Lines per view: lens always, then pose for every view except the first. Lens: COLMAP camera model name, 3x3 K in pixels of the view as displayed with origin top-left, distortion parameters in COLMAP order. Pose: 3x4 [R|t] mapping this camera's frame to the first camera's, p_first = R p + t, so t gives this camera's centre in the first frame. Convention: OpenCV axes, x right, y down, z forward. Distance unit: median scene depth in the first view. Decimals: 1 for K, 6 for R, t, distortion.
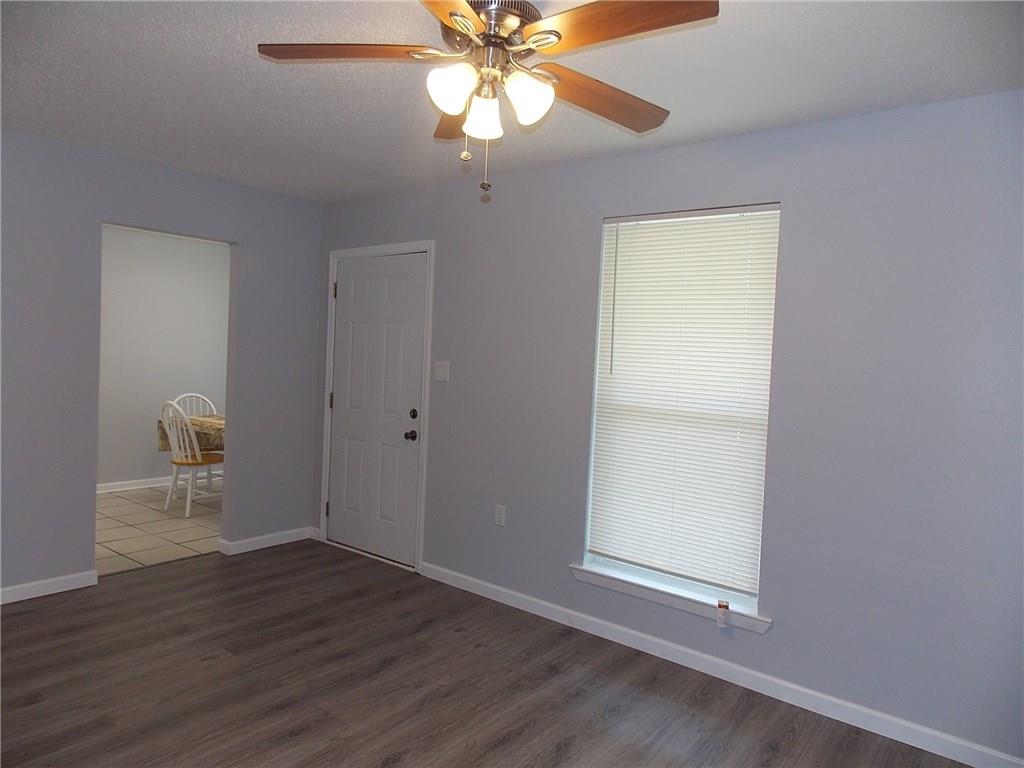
lens RADIAL K [[682.1, 0, 513.5], [0, 682.1, 379.8], [0, 0, 1]] dist [0.014366, 0.000653]
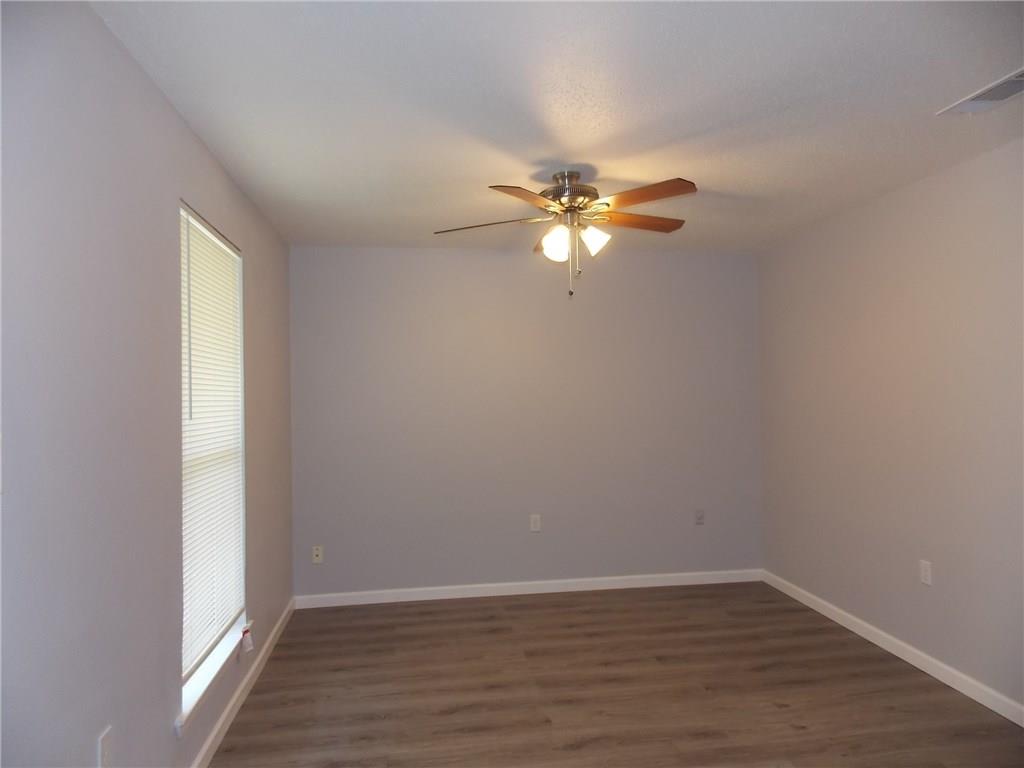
lens RADIAL K [[682.1, 0, 513.5], [0, 682.1, 379.8], [0, 0, 1]] dist [0.014366, 0.000653]
pose [[-0.736139, -0.024892, 0.676372, -0.595783], [0.007124, 0.998983, 0.044518, -0.080906], [-0.676792, 0.037590, -0.735214, 1.296506]]
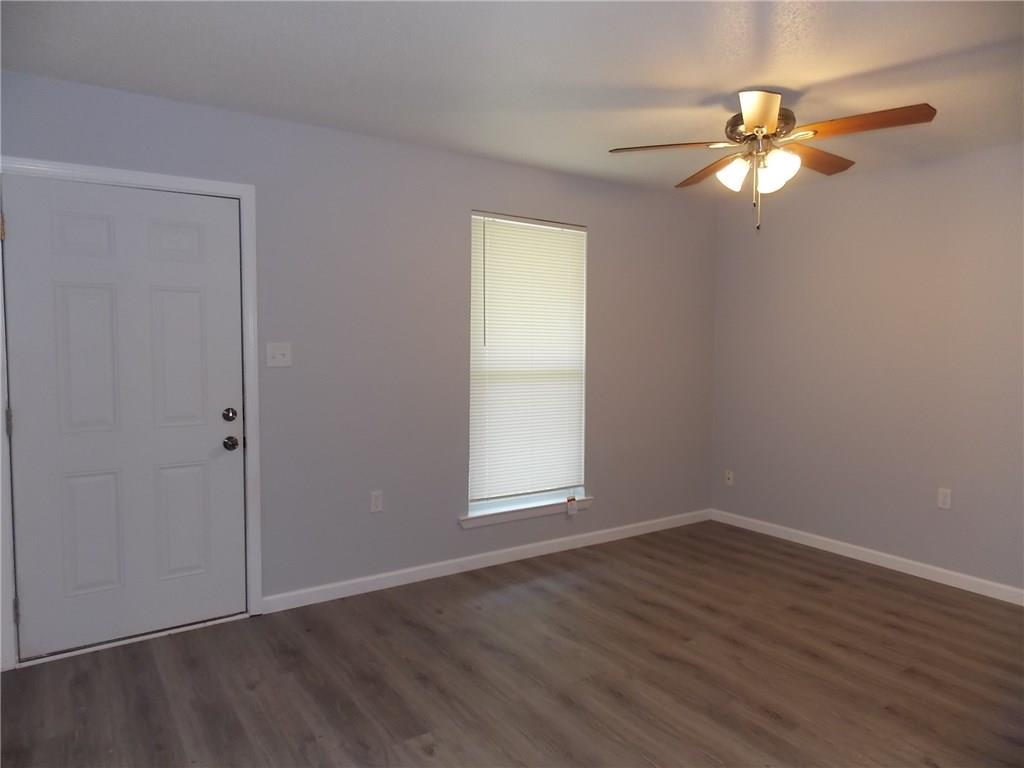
lens RADIAL K [[682.1, 0, 513.5], [0, 682.1, 379.8], [0, 0, 1]] dist [0.014366, 0.000653]
pose [[0.291215, -0.099503, 0.951469, -0.964124], [0.040176, 0.994971, 0.091756, -0.056107], [-0.955814, 0.011505, 0.293748, 0.604836]]
